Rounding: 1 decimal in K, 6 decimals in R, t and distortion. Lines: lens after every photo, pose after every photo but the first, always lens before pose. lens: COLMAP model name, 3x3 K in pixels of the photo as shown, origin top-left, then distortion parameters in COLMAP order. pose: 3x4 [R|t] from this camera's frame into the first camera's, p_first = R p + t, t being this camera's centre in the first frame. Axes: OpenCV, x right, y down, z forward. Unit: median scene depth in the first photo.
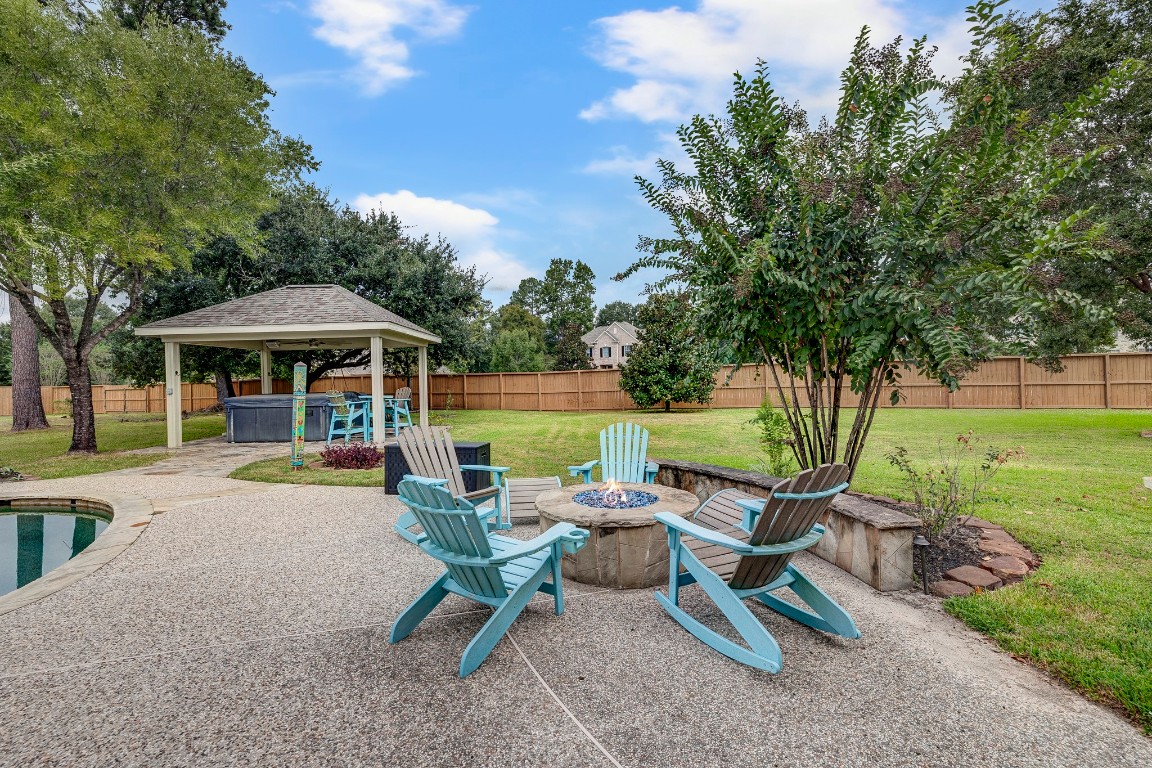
lens RADIAL K [[489.8, 0, 576.0], [0, 489.8, 384.0], [0, 0, 1]] dist [0.000960, 0.000288]
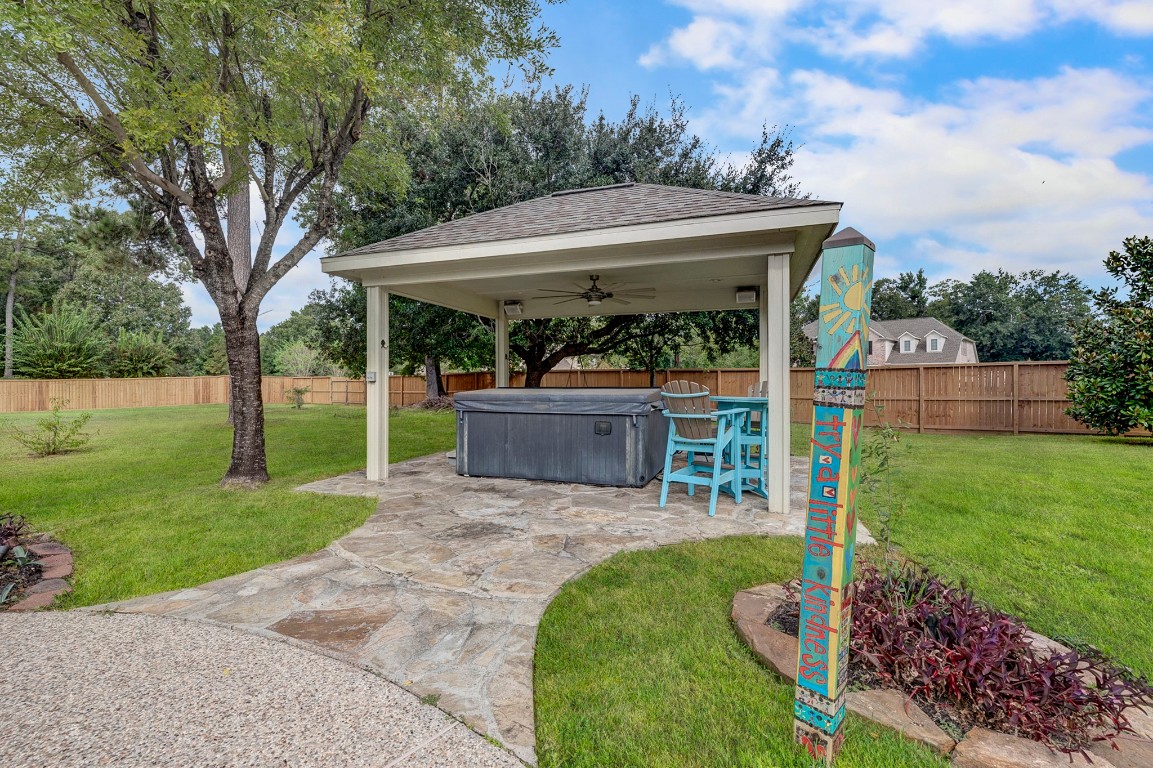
lens RADIAL K [[522.2, 0, 576.5], [0, 522.2, 384.0], [0, 0, 1]] dist [0.000084, -0.000057]
pose [[0.941532, 0.024378, -0.336040, -0.398533], [-0.026081, 0.999660, -0.000557, 0.016260], [0.335912, 0.009289, 0.941848, 0.503259]]
